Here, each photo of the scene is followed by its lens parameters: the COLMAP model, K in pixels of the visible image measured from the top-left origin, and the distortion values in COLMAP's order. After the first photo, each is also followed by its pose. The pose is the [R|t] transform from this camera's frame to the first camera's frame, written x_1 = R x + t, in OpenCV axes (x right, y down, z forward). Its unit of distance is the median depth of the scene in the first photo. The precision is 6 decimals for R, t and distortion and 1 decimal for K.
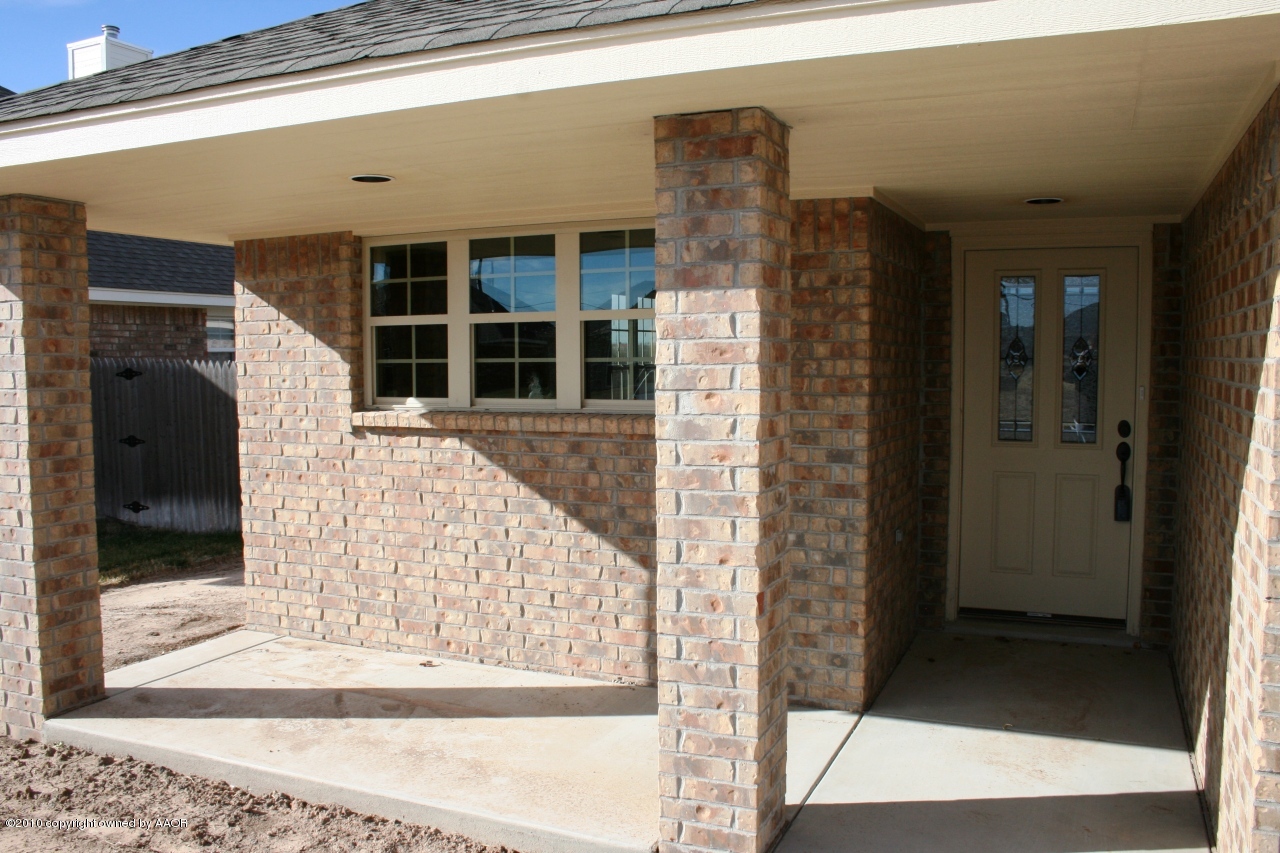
lens RADIAL K [[1056.8, 0, 642.5], [0, 1056.8, 434.6], [0, 0, 1]] dist [-0.124913, 0.044113]
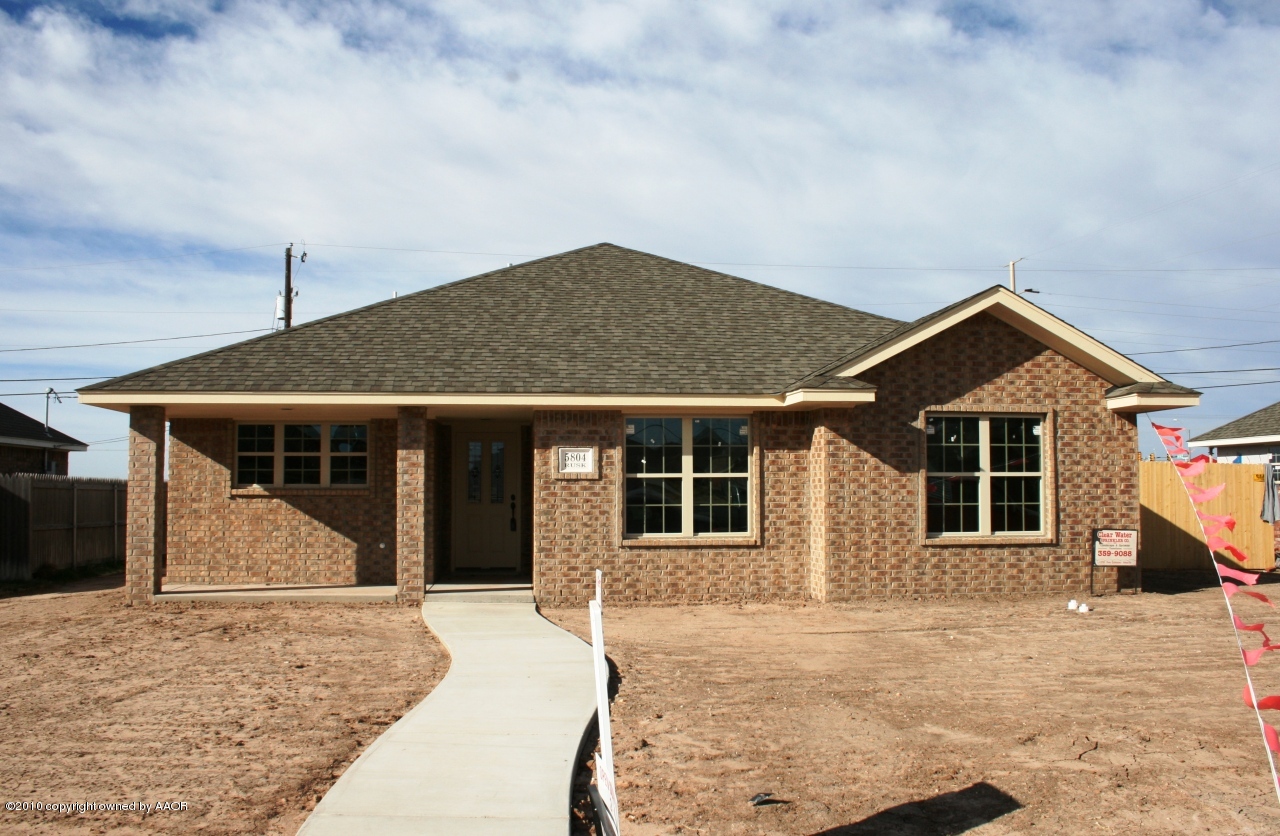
lens RADIAL K [[1275.5, 0, 640.2], [0, 1275.5, 417.9], [0, 0, 1]] dist [-0.133071, 0.000000]
pose [[0.873409, 0.034426, 0.485769, -0.931400], [0.034724, 0.990557, -0.132633, 0.254997], [-0.485748, 0.132711, 0.863966, -2.217077]]
